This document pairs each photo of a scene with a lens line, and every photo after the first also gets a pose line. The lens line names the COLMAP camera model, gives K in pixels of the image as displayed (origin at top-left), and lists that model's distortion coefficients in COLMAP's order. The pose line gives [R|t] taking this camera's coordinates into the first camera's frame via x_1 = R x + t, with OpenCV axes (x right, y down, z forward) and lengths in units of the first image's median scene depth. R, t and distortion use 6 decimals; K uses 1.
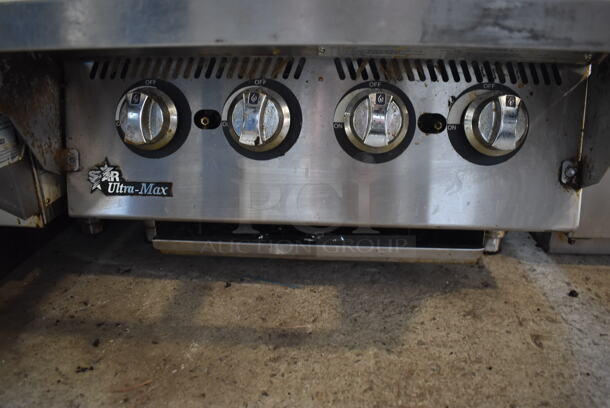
lens RADIAL K [[466.7, 0, 305.9], [0, 466.7, 201.3], [0, 0, 1]] dist [-0.098937, 0.012594]
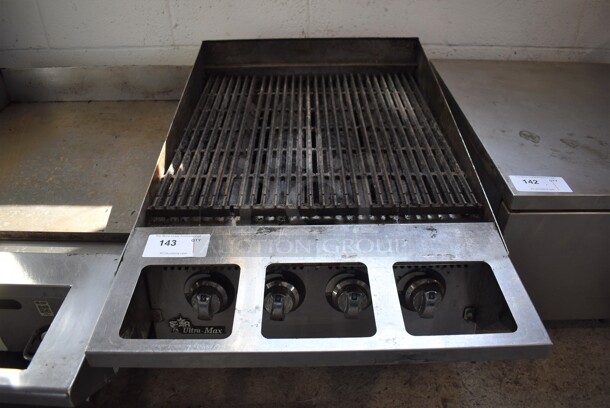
lens RADIAL K [[466.7, 0, 304.2], [0, 466.7, 199.0], [0, 0, 1]] dist [-0.098937, 0.012594]
pose [[0.997530, -0.048881, 0.050446, -0.078392], [0.035834, 0.971802, 0.233058, -0.861322], [-0.060416, -0.230675, 0.971153, -0.478301]]
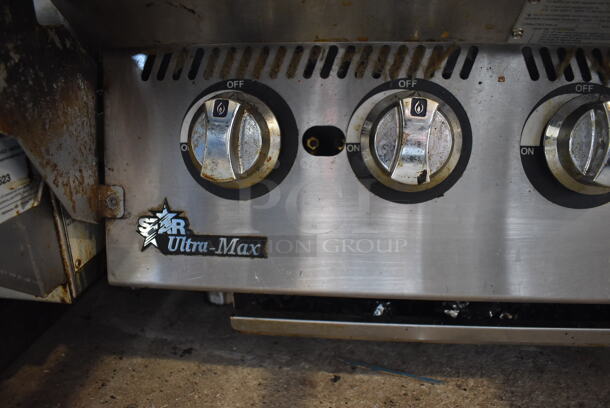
lens RADIAL K [[466.7, 0, 306.9], [0, 466.7, 202.8], [0, 0, 1]] dist [-0.098937, 0.012594]
pose [[0.999215, -0.004027, -0.039416, -0.214312], [0.002949, 0.999621, -0.027377, -0.073379], [0.039512, 0.027239, 0.998848, 0.354521]]
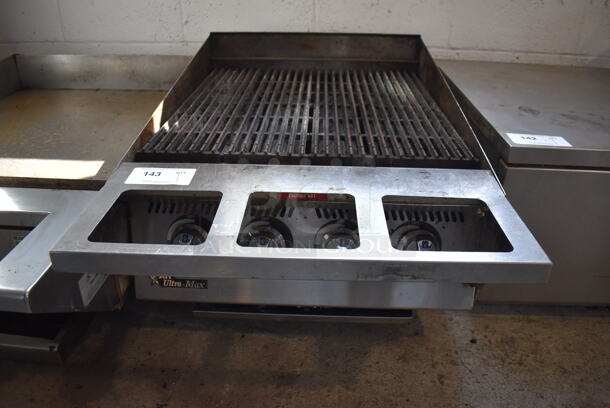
lens RADIAL K [[466.7, 0, 304.9], [0, 466.7, 201.1], [0, 0, 1]] dist [-0.098937, 0.012594]
pose [[0.999506, -0.005542, 0.030923, -0.016165], [0.002016, 0.993606, 0.112888, -0.486047], [-0.031351, -0.112770, 0.993126, -0.502699]]
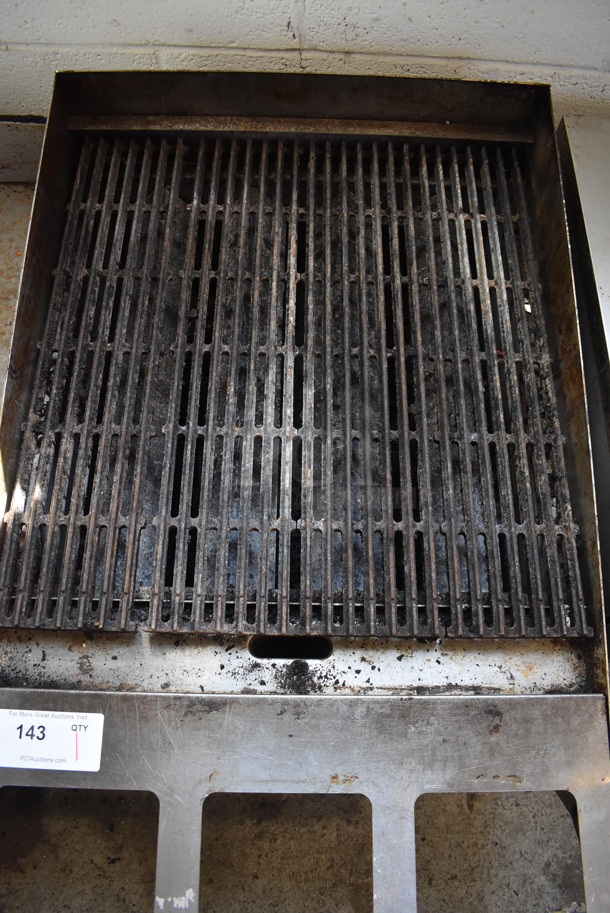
lens RADIAL K [[698.5, 0, 305.9], [0, 698.5, 452.6], [0, 0, 1]] dist [-0.098937, 0.012594]
pose [[0.998078, -0.040991, 0.046485, 0.017425], [-0.003569, 0.710783, 0.703402, -1.607270], [-0.061874, -0.702216, 0.709270, 0.372568]]
